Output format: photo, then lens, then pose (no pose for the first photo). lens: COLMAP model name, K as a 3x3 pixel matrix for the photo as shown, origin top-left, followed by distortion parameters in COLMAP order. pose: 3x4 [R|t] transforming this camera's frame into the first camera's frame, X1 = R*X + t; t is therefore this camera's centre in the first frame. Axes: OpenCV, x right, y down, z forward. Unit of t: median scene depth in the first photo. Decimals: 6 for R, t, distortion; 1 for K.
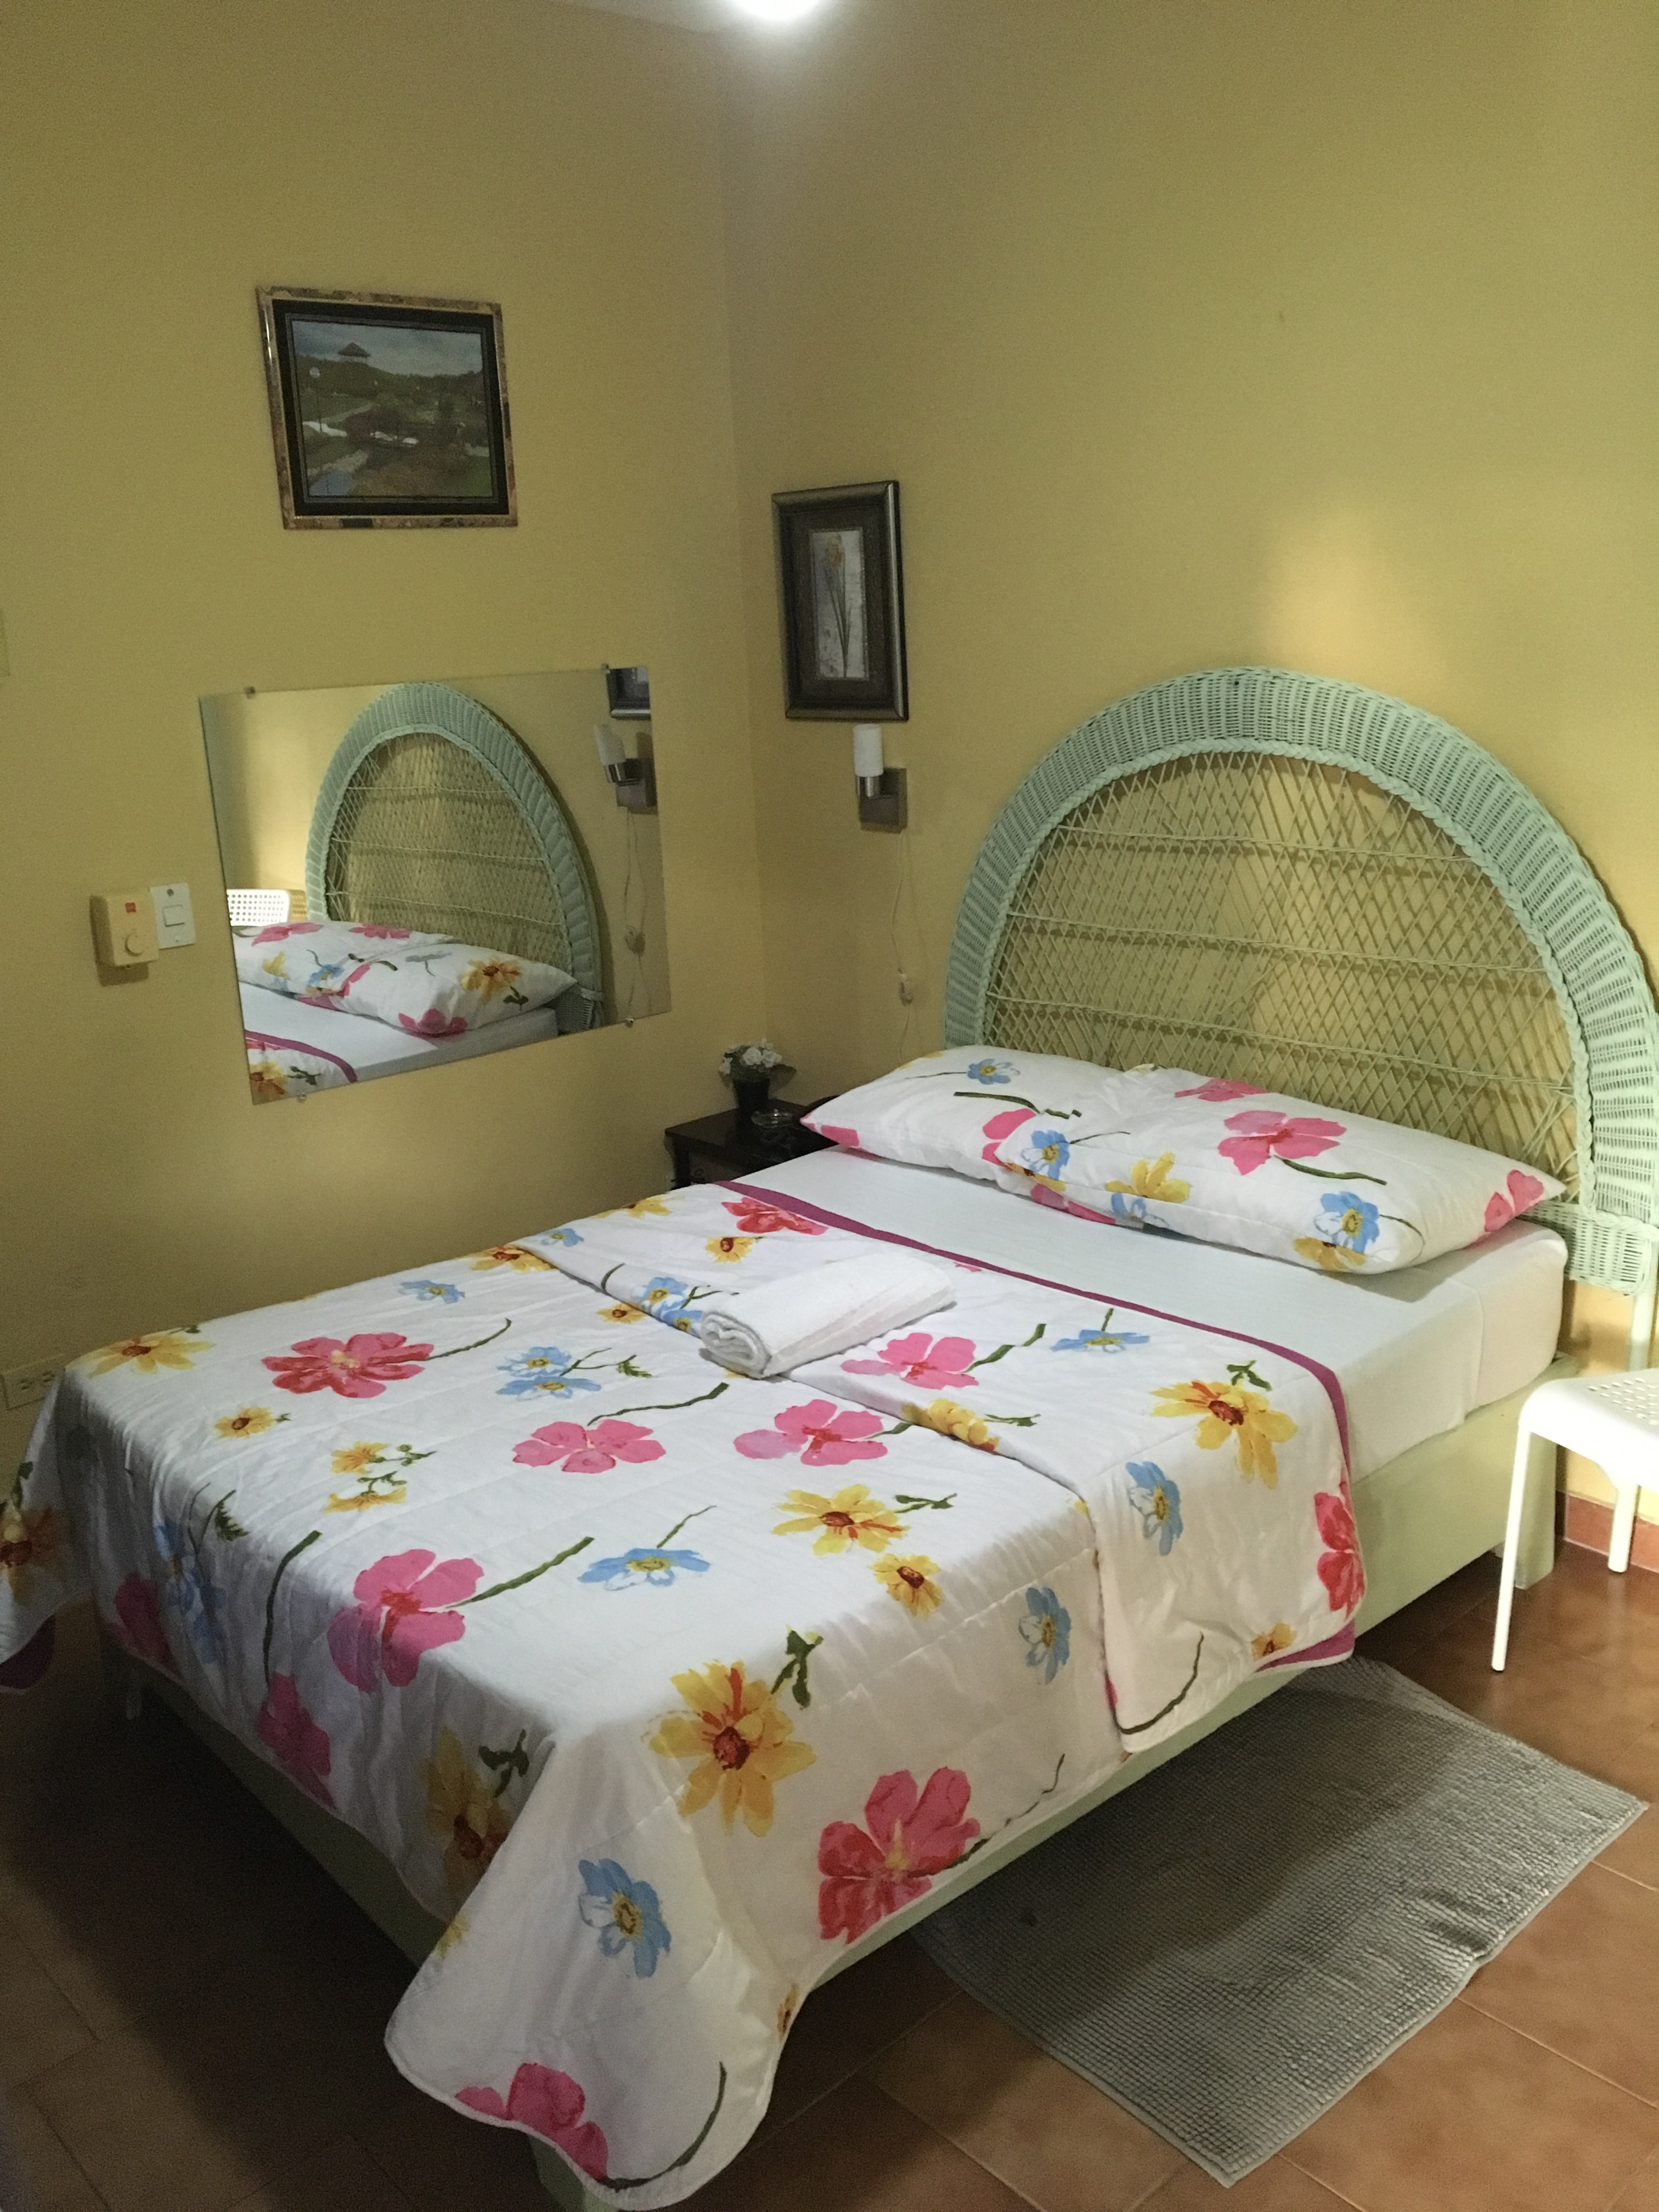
lens RADIAL K [[1863.1, 0, 815.3], [0, 1863.1, 1159.1], [0, 0, 1]] dist [0.076855, -0.114964]
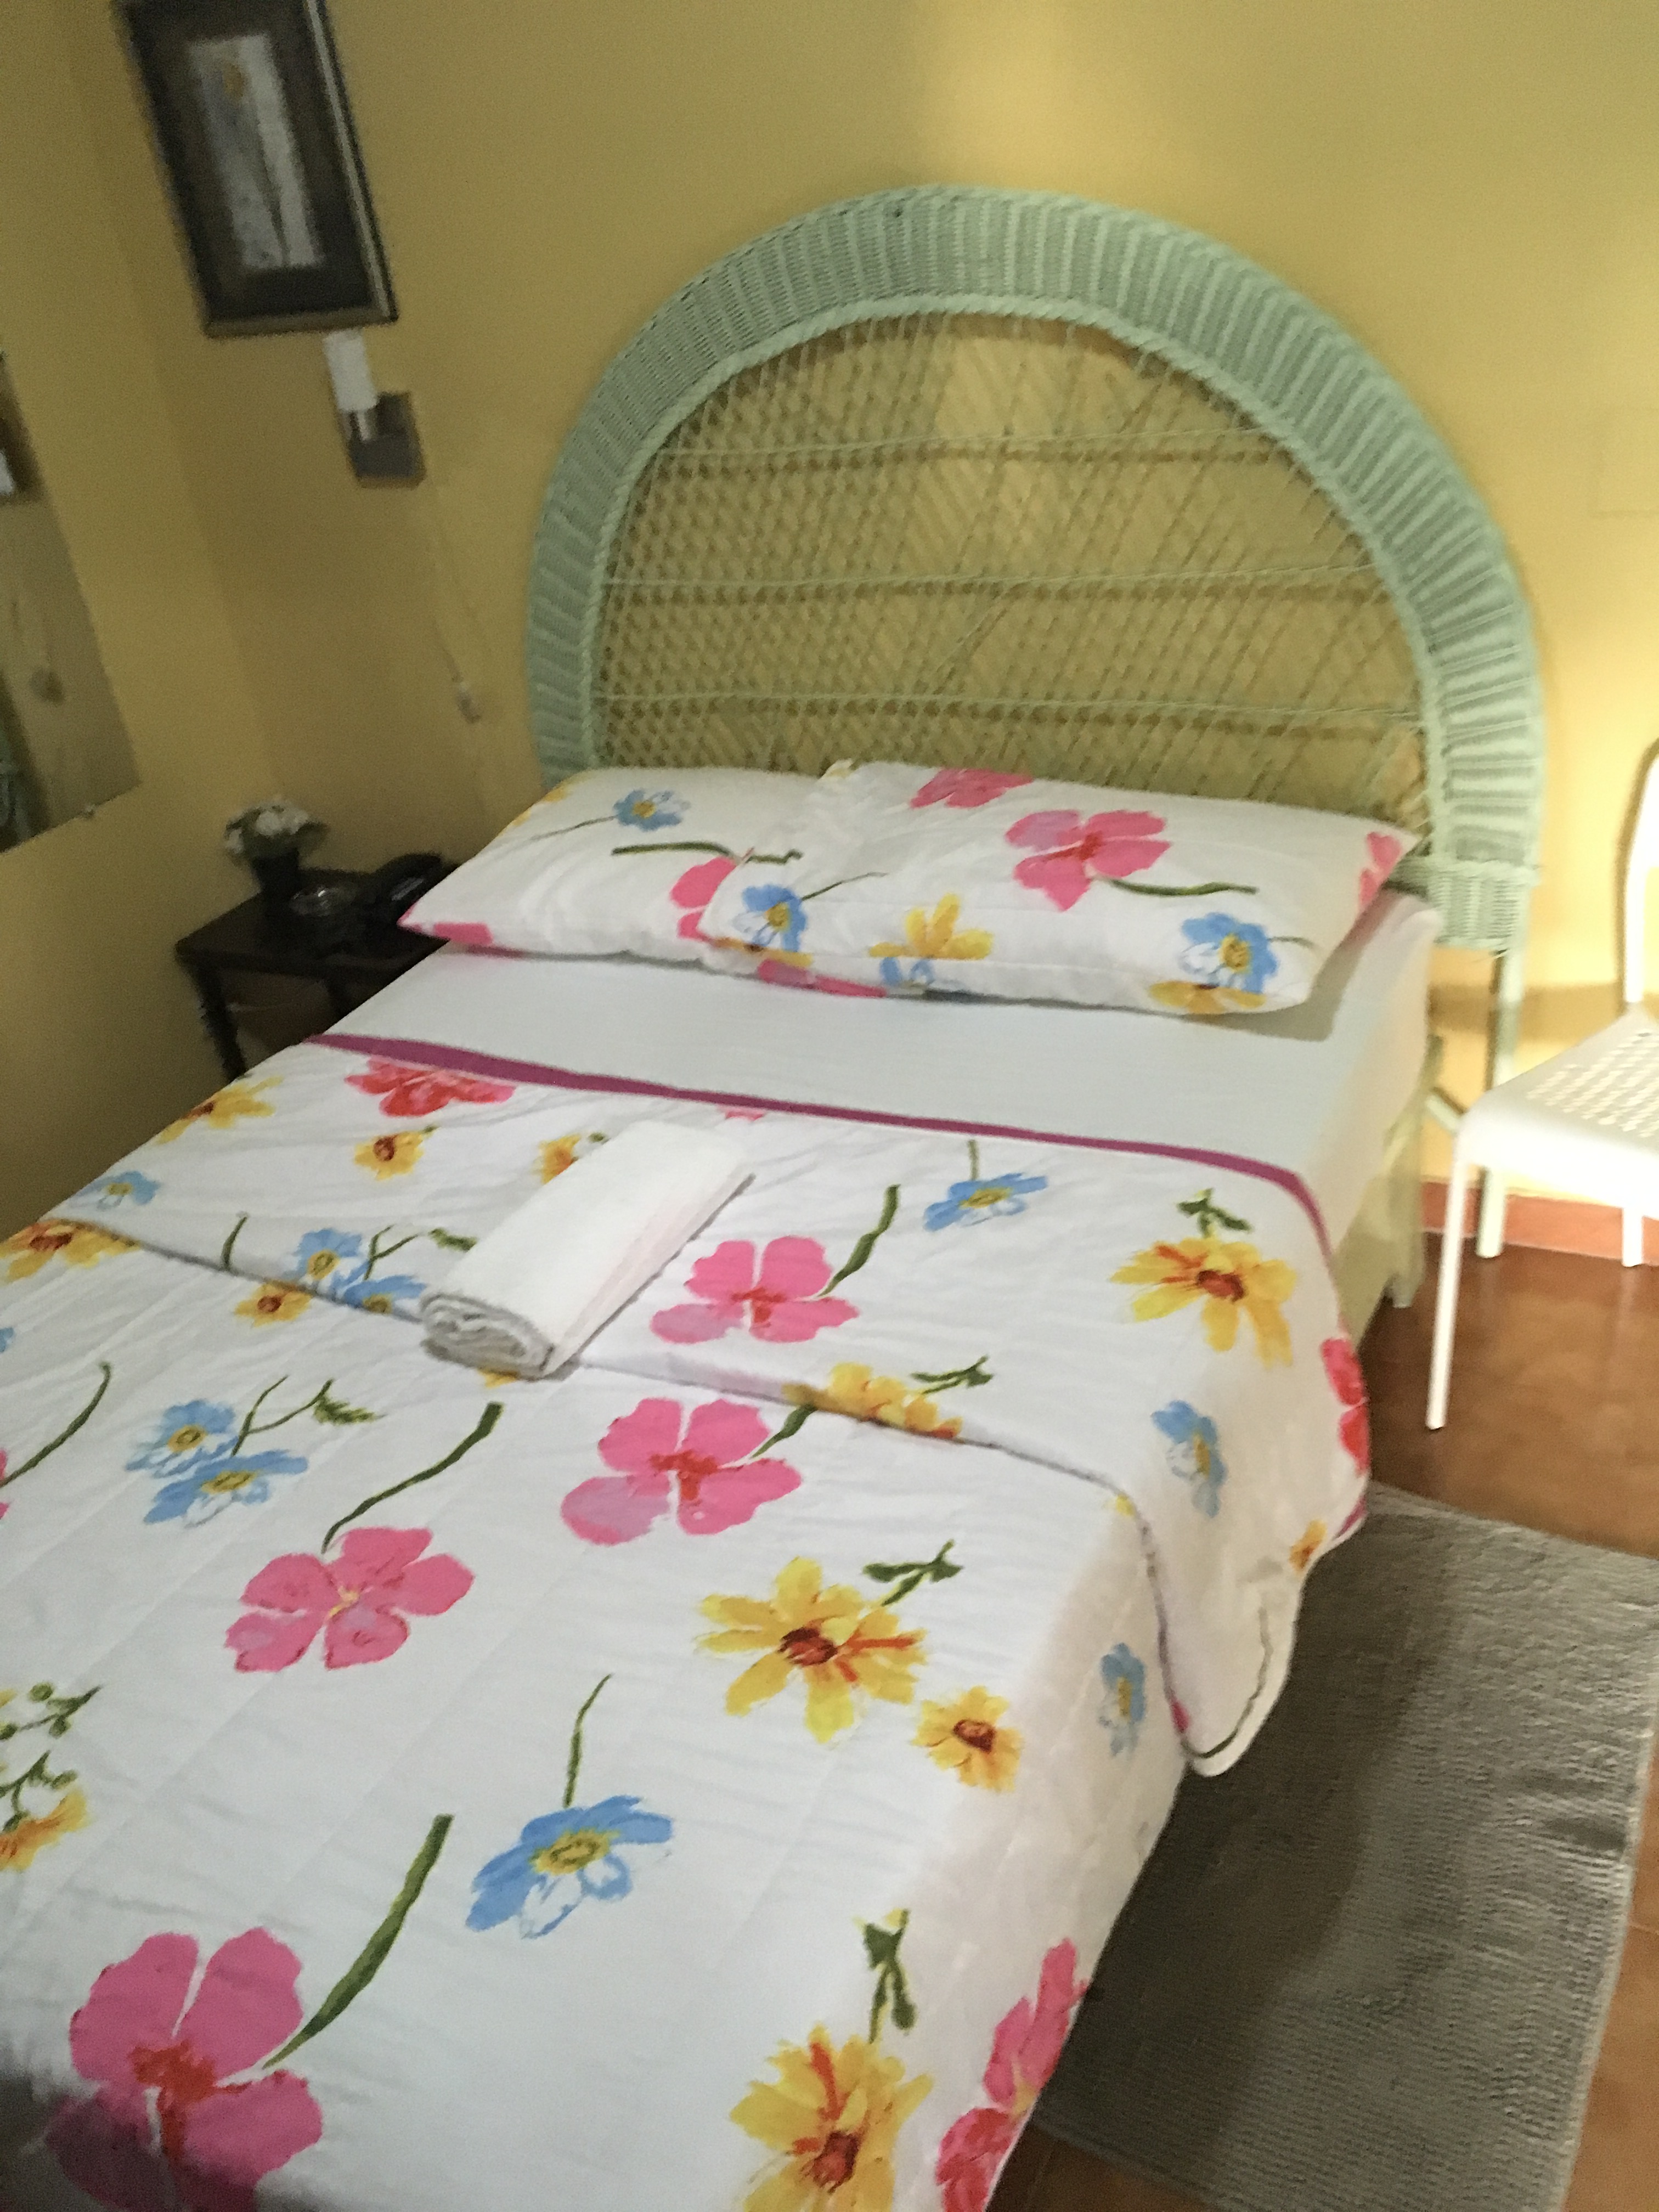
lens RADIAL K [[1863.1, 0, 831.2], [0, 1863.1, 1127.6], [0, 0, 1]] dist [0.076855, -0.114964]
pose [[0.931605, -0.241551, 0.271598, -0.086154], [0.184468, 0.958055, 0.219322, -0.091647], [-0.313183, -0.154221, 0.937087, 0.315127]]
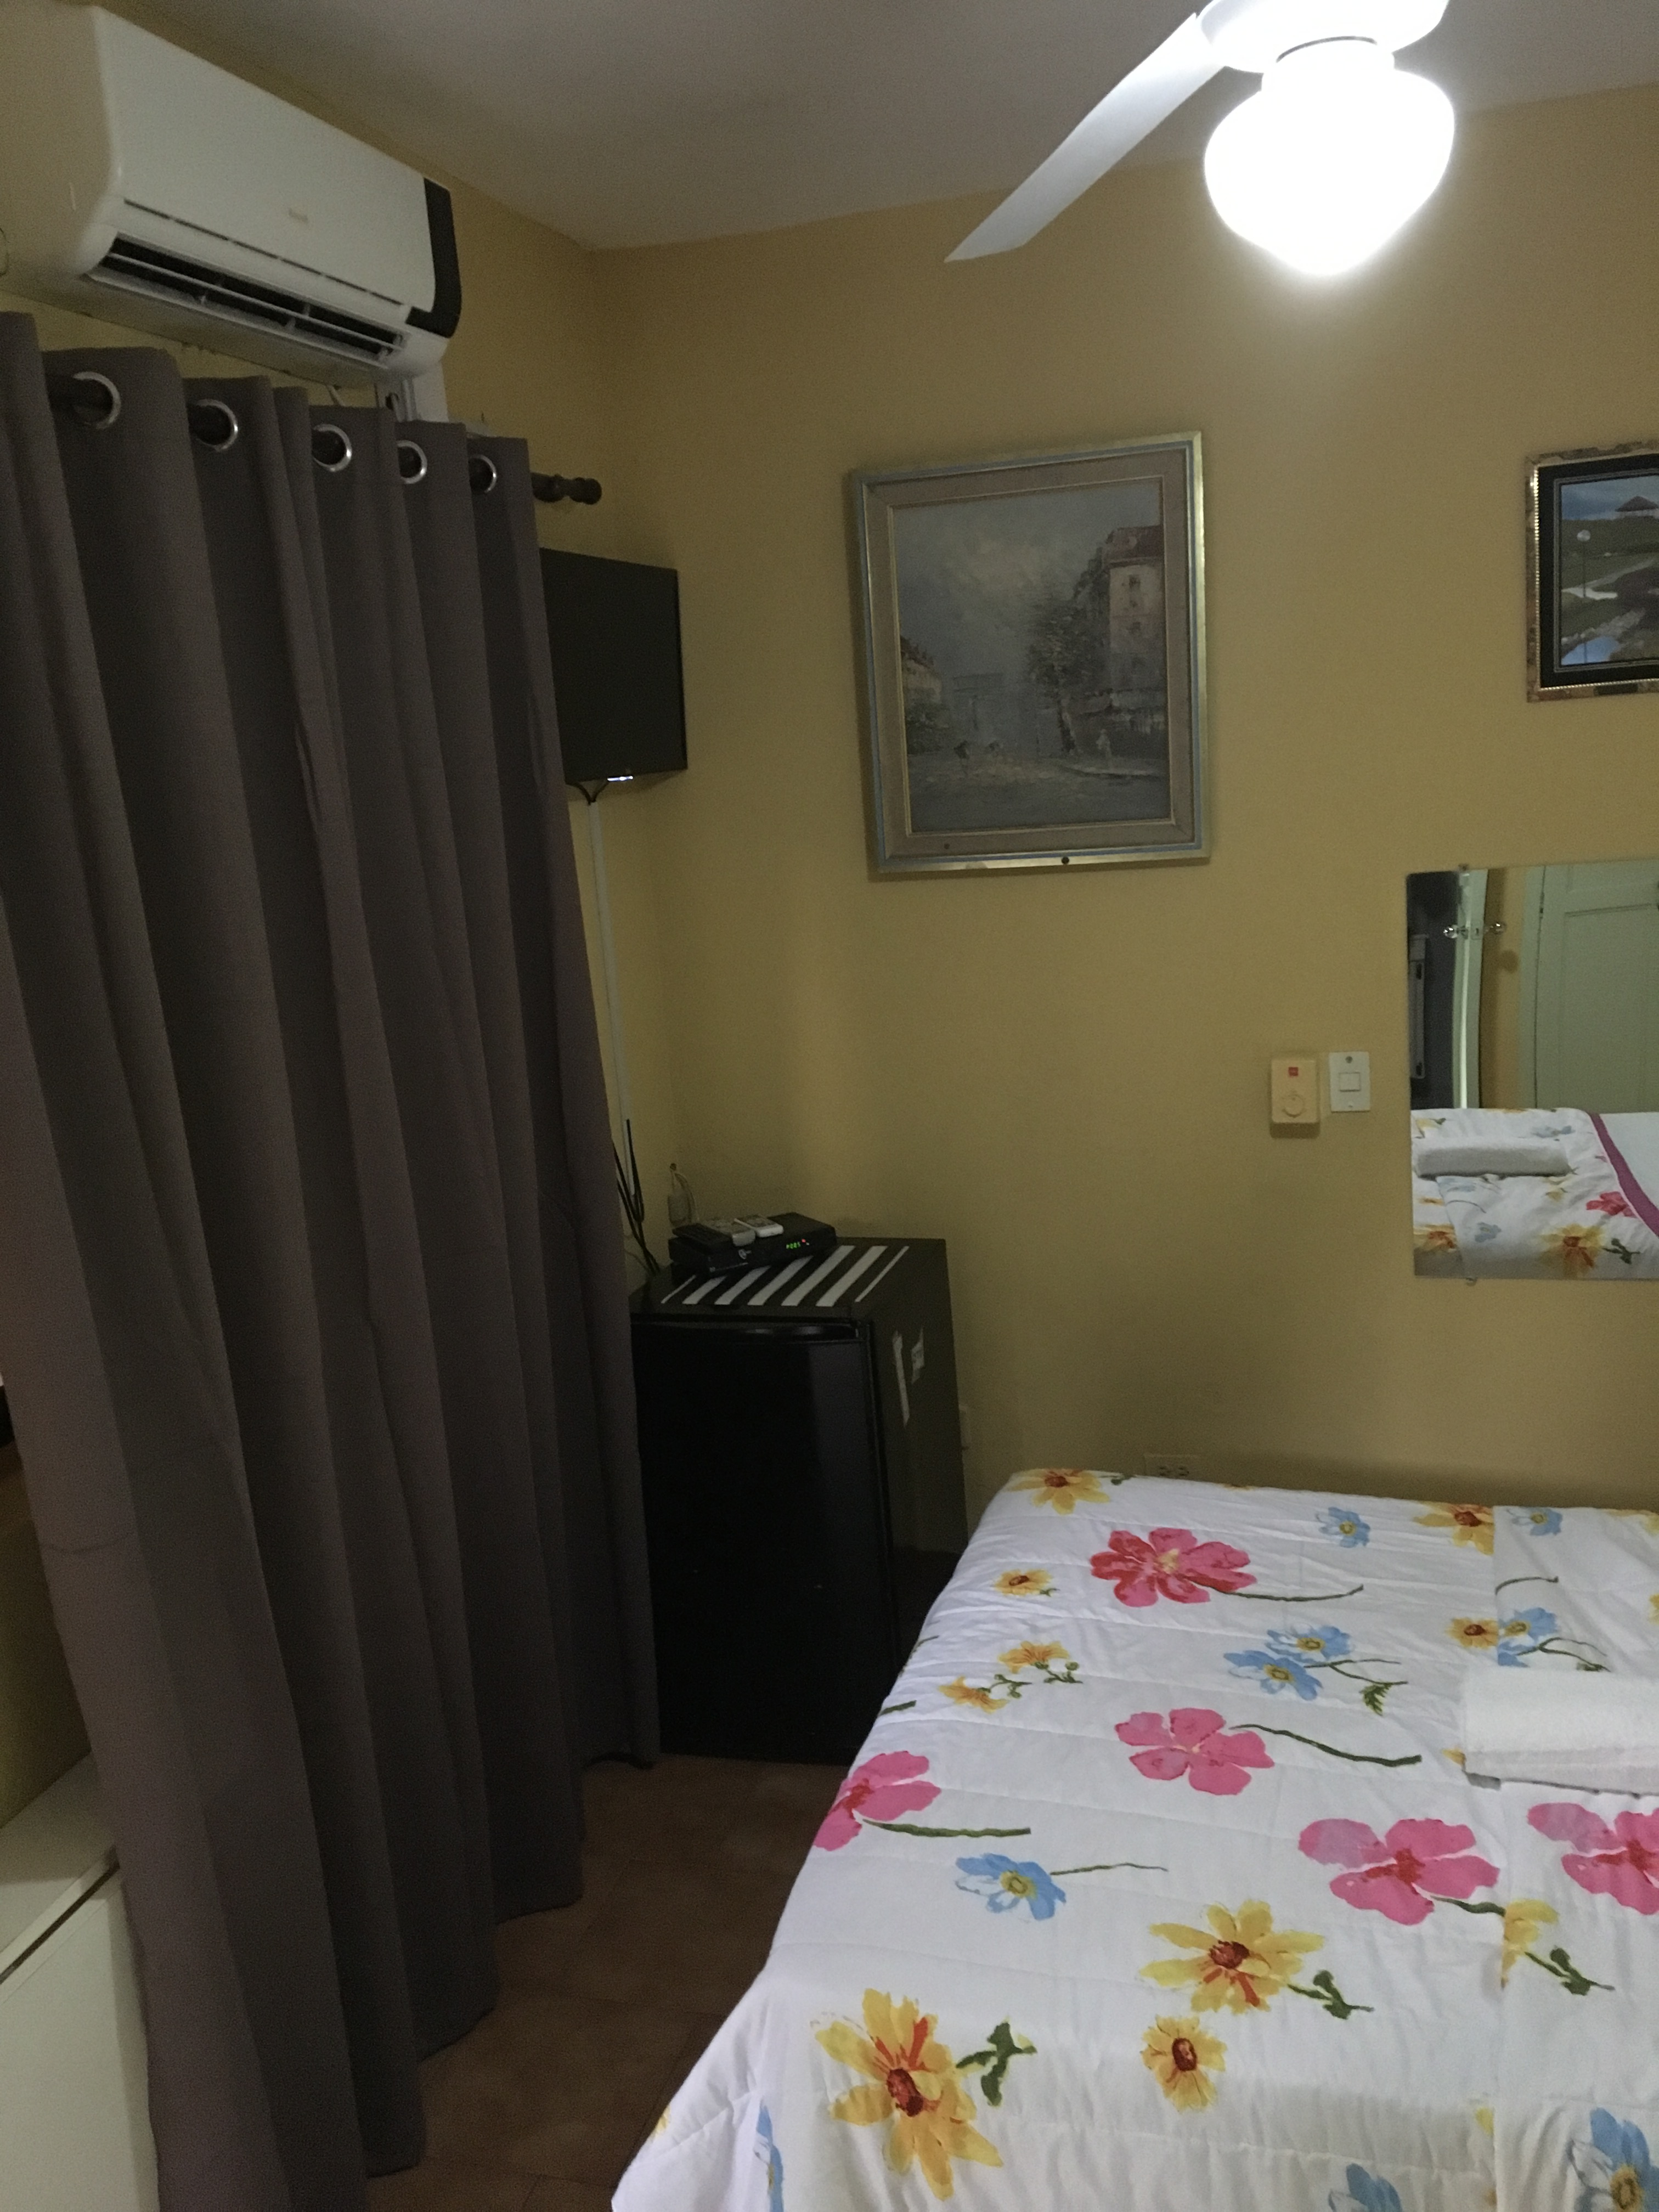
lens RADIAL K [[1863.1, 0, 792.6], [0, 1863.1, 1165.0], [0, 0, 1]] dist [0.076855, -0.114964]
pose [[0.512365, 0.201572, -0.834776, 0.431125], [-0.190231, 0.974554, 0.118564, -0.176551], [0.837433, 0.098052, 0.537673, 0.241035]]
